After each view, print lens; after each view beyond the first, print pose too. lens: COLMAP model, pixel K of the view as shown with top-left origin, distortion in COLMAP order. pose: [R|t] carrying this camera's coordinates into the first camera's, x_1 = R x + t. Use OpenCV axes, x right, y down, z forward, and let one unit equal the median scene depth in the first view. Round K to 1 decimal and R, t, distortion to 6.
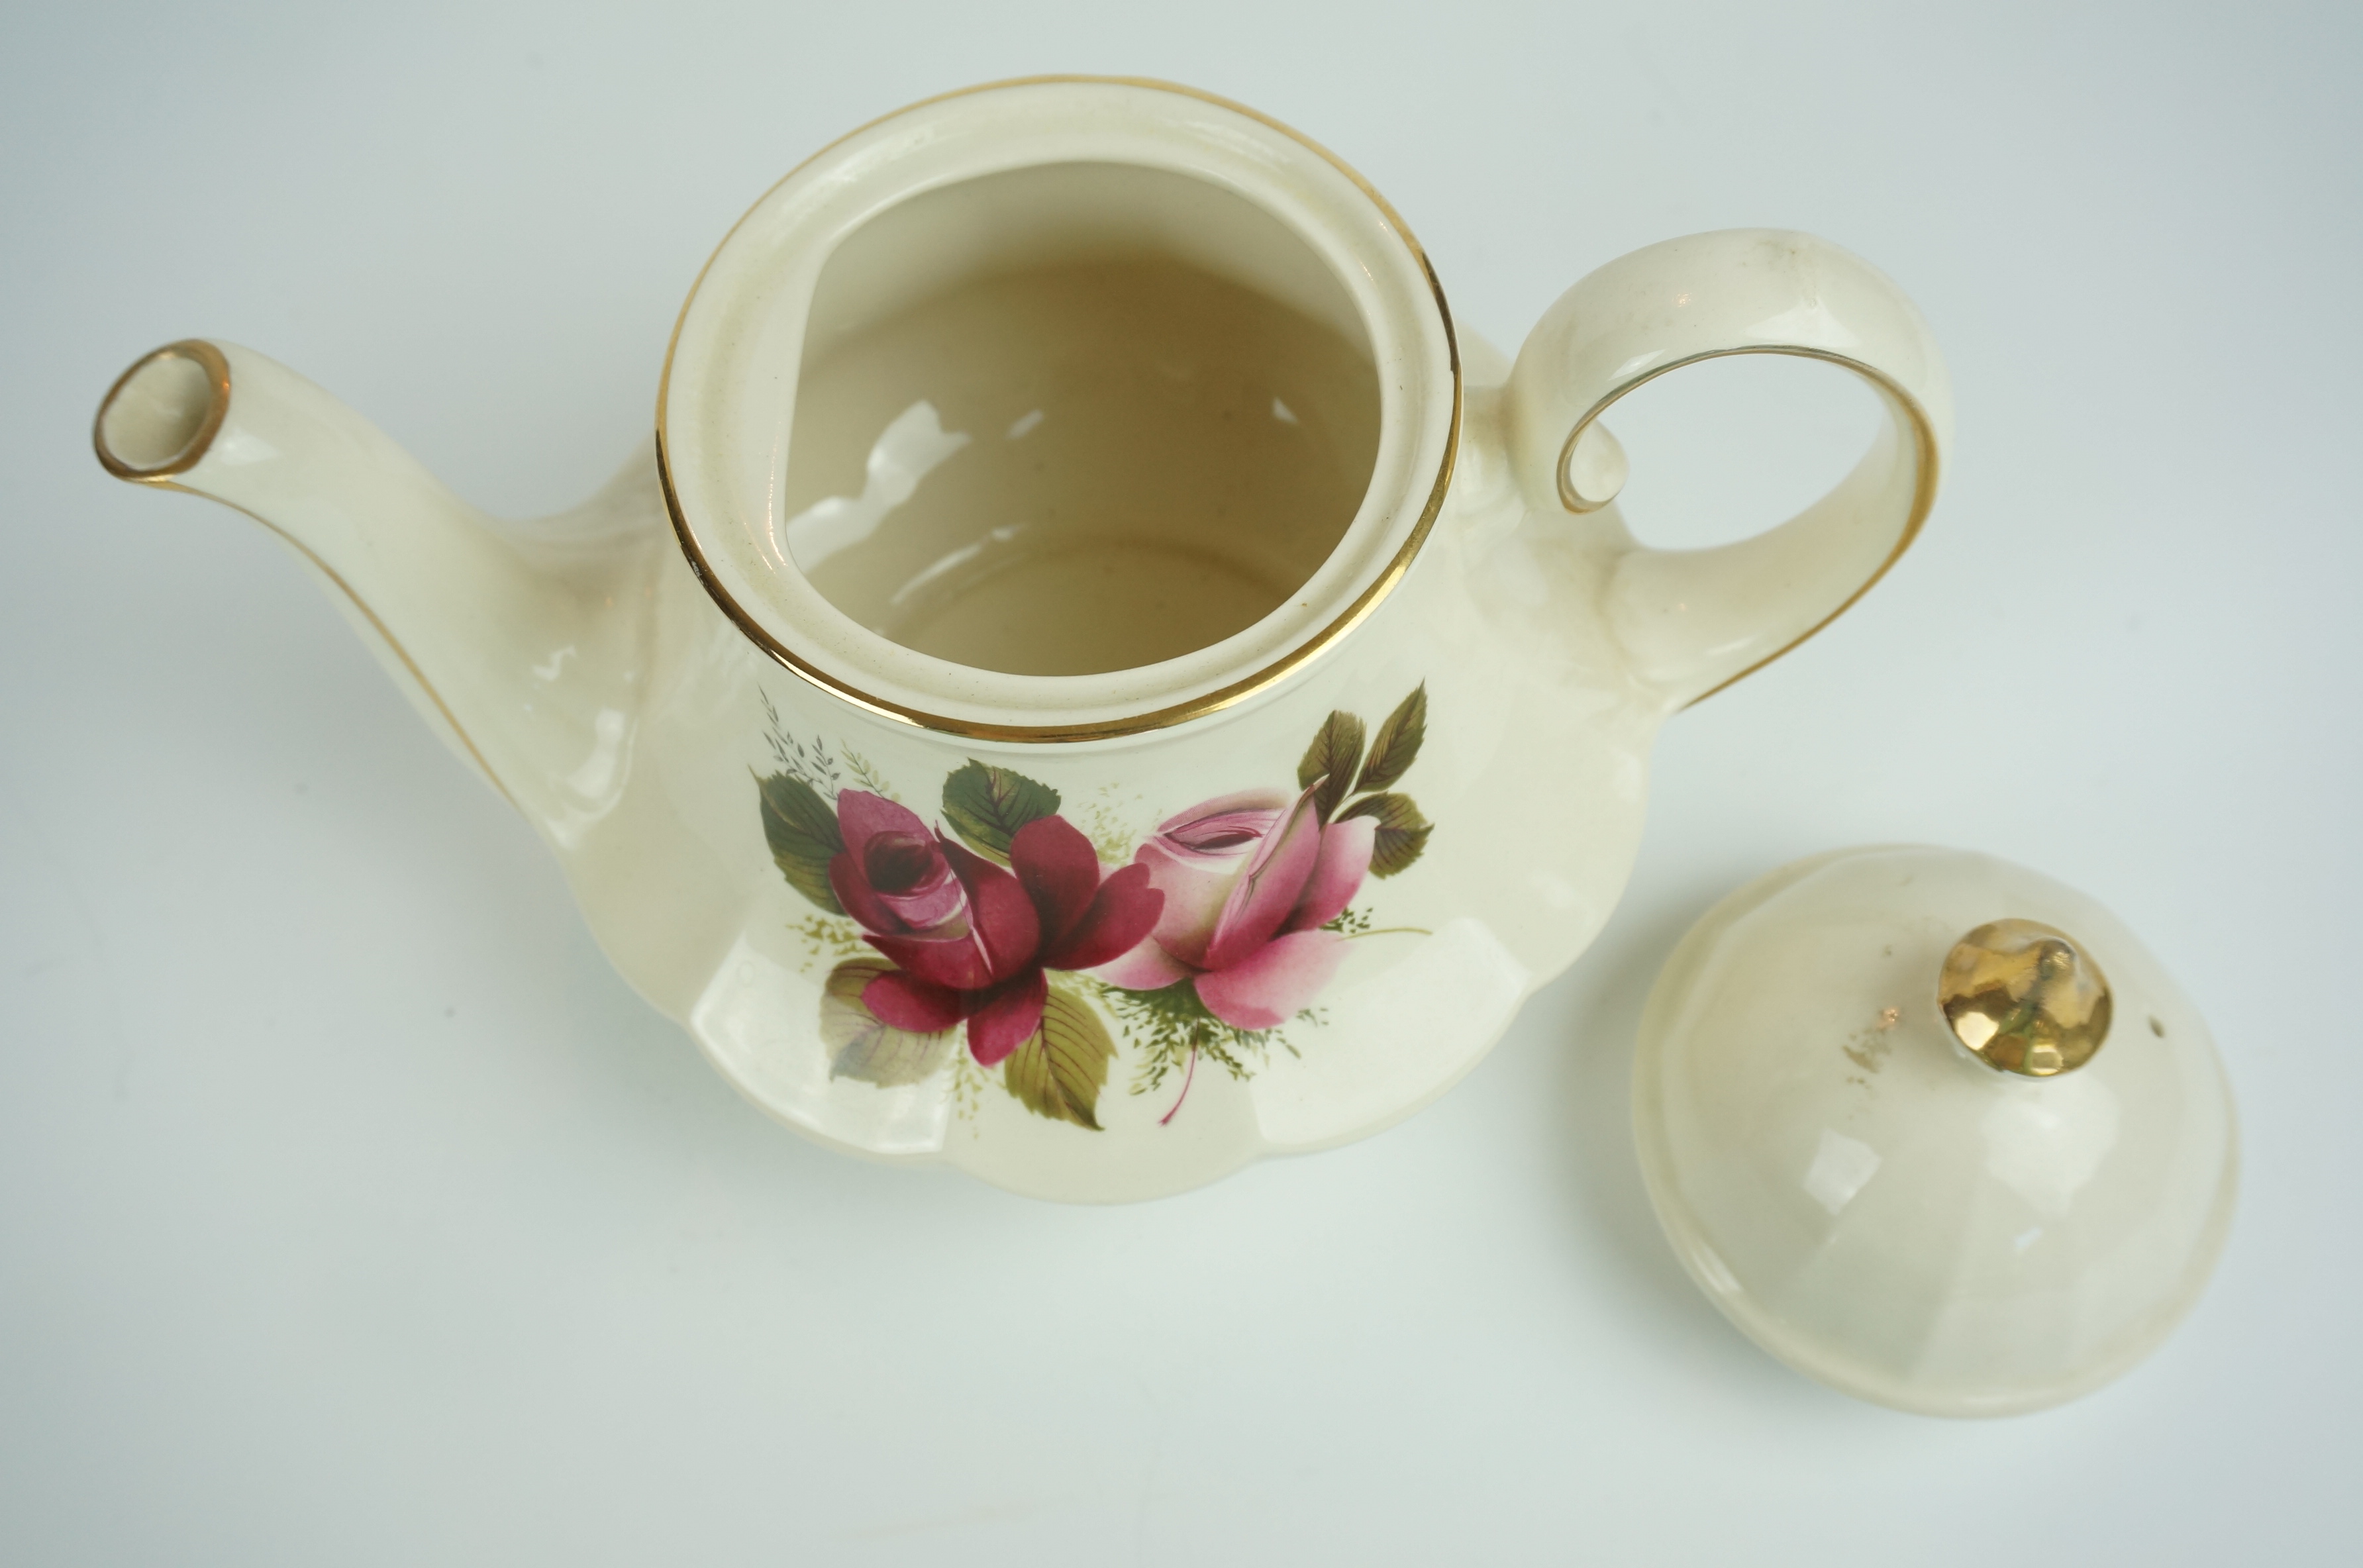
lens RADIAL K [[2298.9, 0, 1181.5], [0, 2298.9, 784.0], [0, 0, 1]] dist [-0.009935, -0.002160]
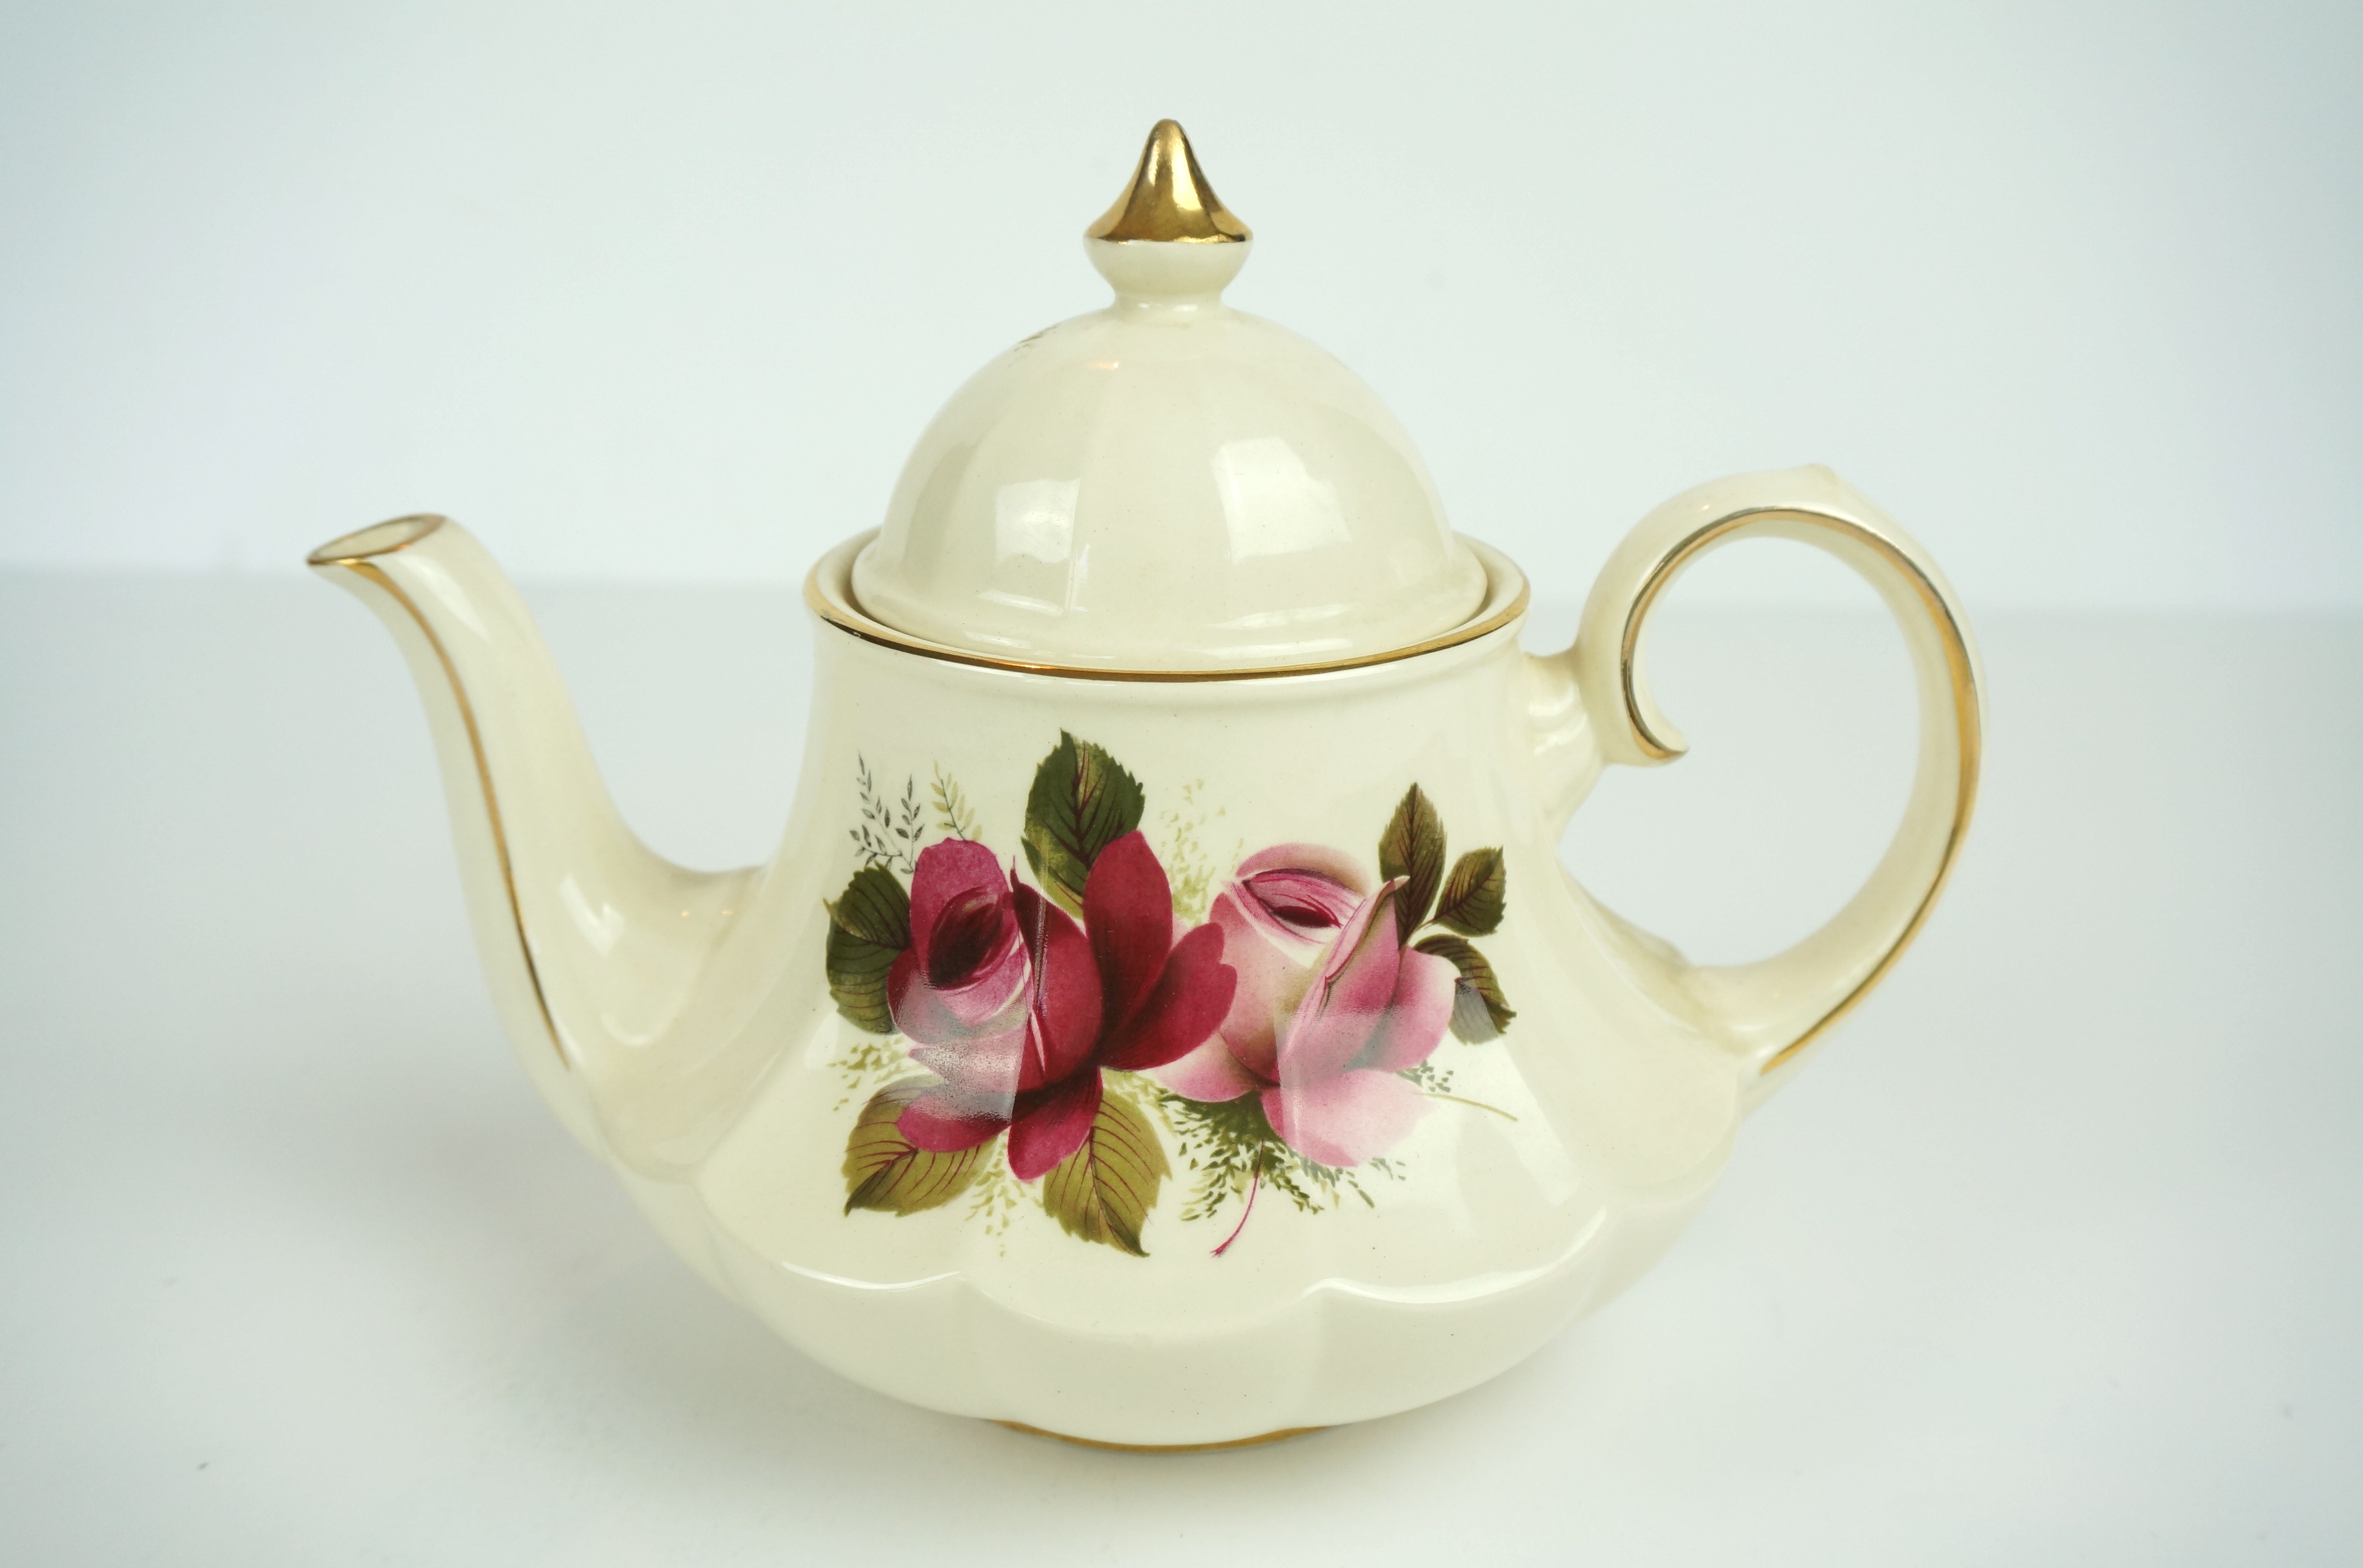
lens RADIAL K [[2298.9, 0, 1181.5], [0, 2298.9, 784.0], [0, 0, 1]] dist [-0.009935, -0.002160]
pose [[0.997383, 0.060024, -0.040308, 0.003280], [-0.071080, 0.711913, -0.698661, 0.640051], [-0.013241, 0.699698, 0.714316, 0.251216]]
